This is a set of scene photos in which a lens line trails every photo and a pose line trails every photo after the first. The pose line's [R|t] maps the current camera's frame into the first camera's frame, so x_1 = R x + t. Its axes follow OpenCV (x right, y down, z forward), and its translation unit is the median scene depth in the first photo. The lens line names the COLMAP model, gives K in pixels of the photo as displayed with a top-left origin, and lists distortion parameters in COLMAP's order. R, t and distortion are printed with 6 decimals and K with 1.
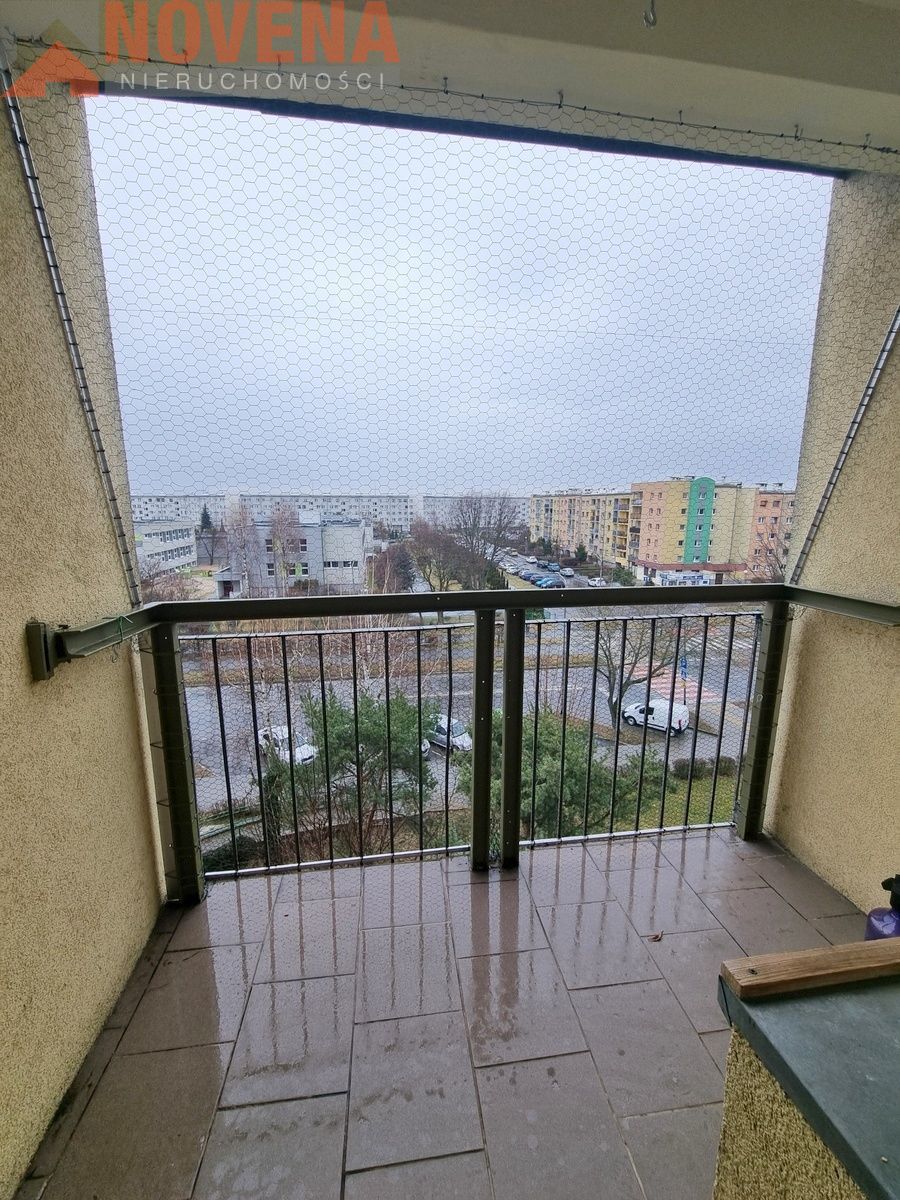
lens RADIAL K [[481.8, 0, 448.8], [0, 481.8, 600.2], [0, 0, 1]] dist [-0.000696, -0.000027]
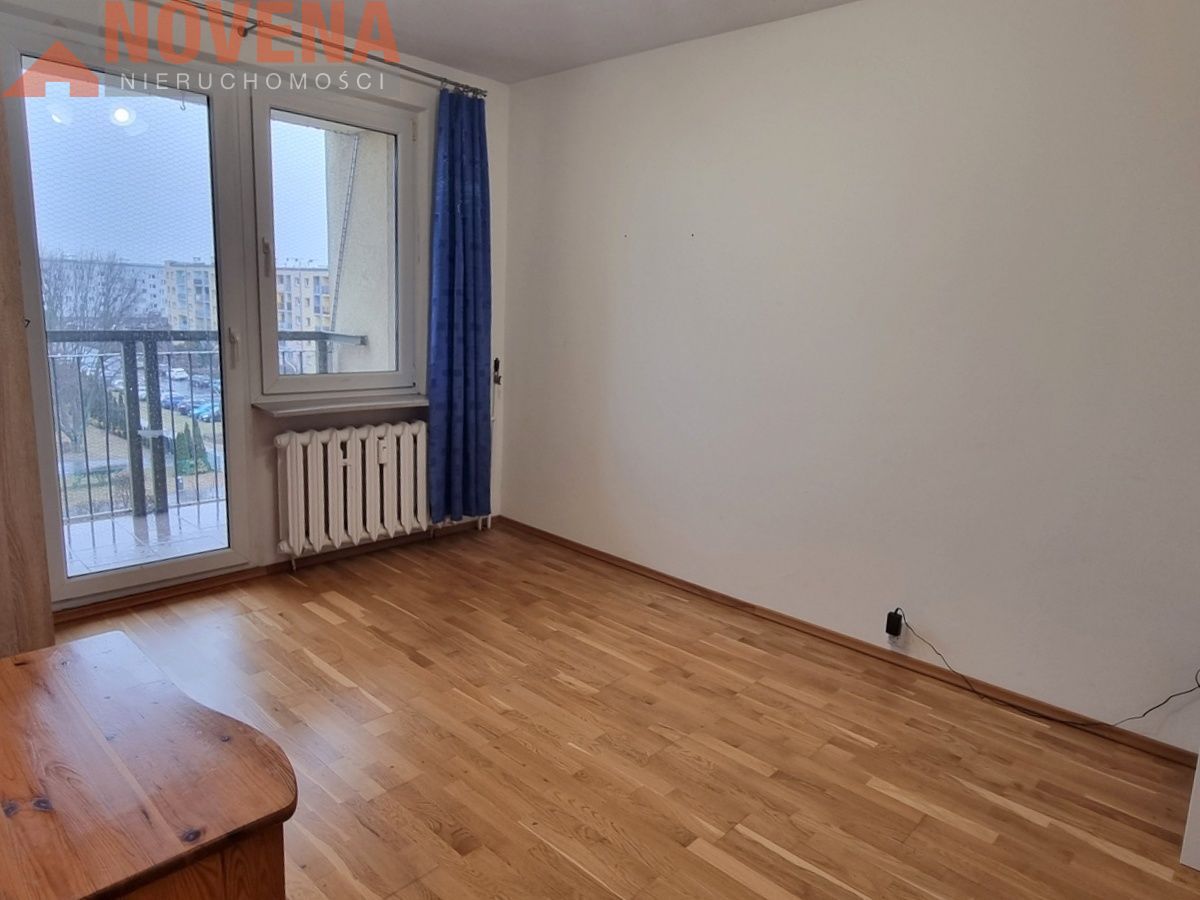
lens RADIAL K [[763.1, 0, 602.9], [0, 763.1, 448.9], [0, 0, 1]] dist [-0.002916, -0.000903]
pose [[0.779842, -0.085722, 0.620079, -0.196058], [0.076700, 0.996200, 0.041257, 0.257780], [-0.621259, 0.015386, 0.783454, -1.308790]]
